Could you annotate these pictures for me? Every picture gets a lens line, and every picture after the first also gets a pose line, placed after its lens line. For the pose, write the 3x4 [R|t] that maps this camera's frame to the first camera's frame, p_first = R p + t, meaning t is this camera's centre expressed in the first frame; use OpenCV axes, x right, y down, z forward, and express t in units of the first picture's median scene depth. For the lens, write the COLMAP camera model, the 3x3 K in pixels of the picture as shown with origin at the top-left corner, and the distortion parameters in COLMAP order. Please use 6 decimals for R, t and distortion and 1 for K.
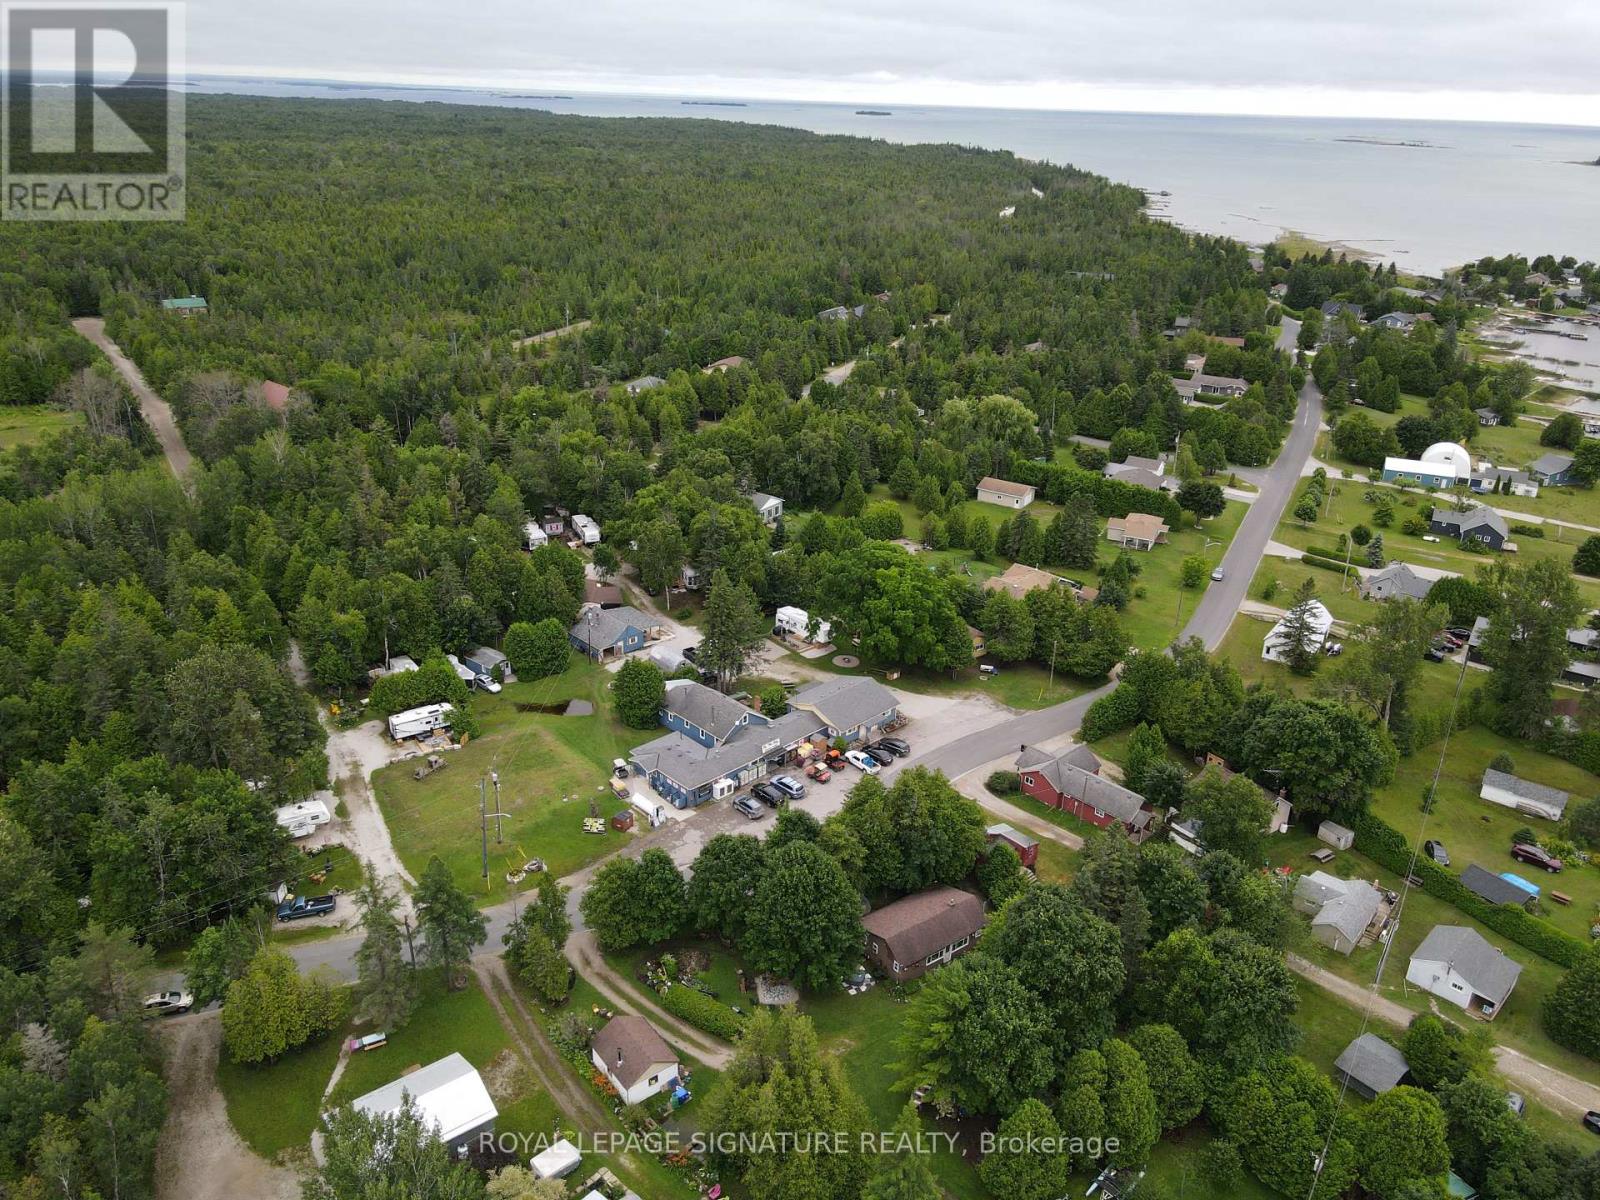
lens RADIAL K [[1169.0, 0, 800.0], [0, 1169.0, 602.3], [0, 0, 1]] dist [0.008753, 0.018031]
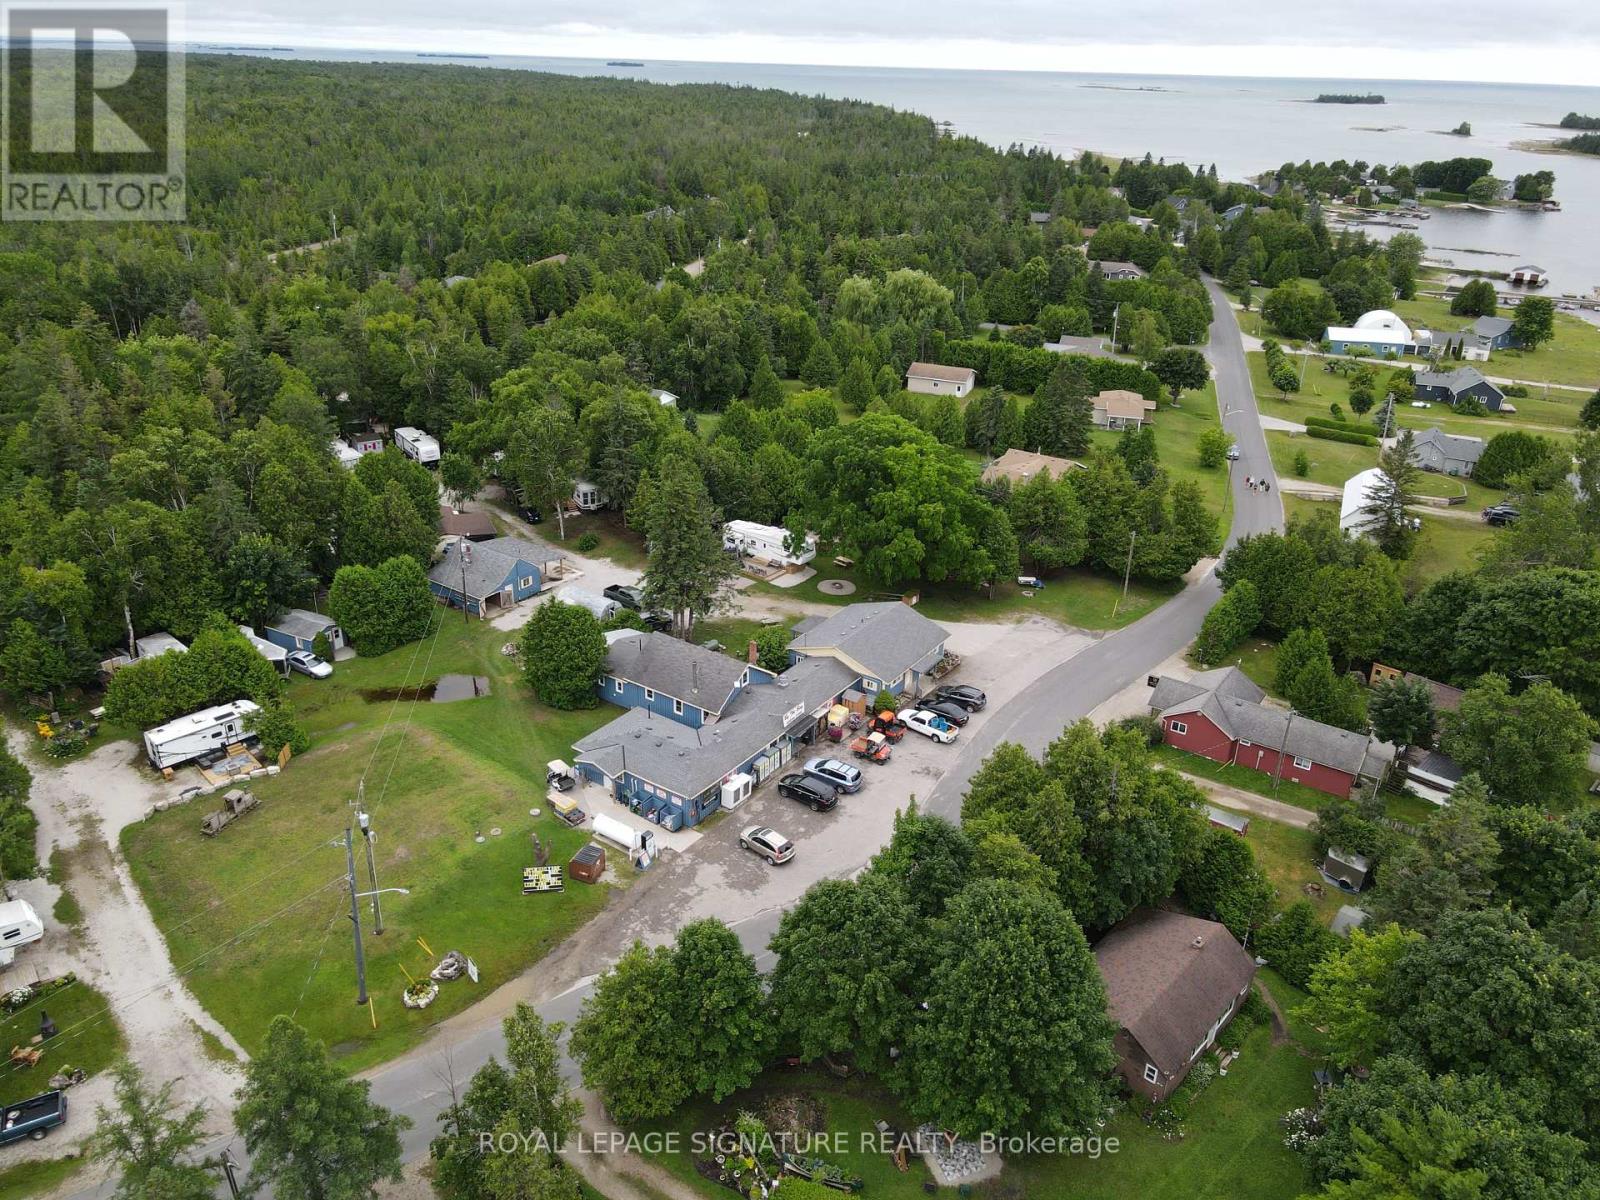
lens RADIAL K [[1169.0, 0, 801.2], [0, 1169.0, 600.4], [0, 0, 1]] dist [0.008753, 0.018031]
pose [[0.980558, -0.084659, 0.177028, -0.110863], [0.079615, 0.996196, 0.035418, 0.032474], [-0.179353, -0.020635, 0.983568, 0.317552]]
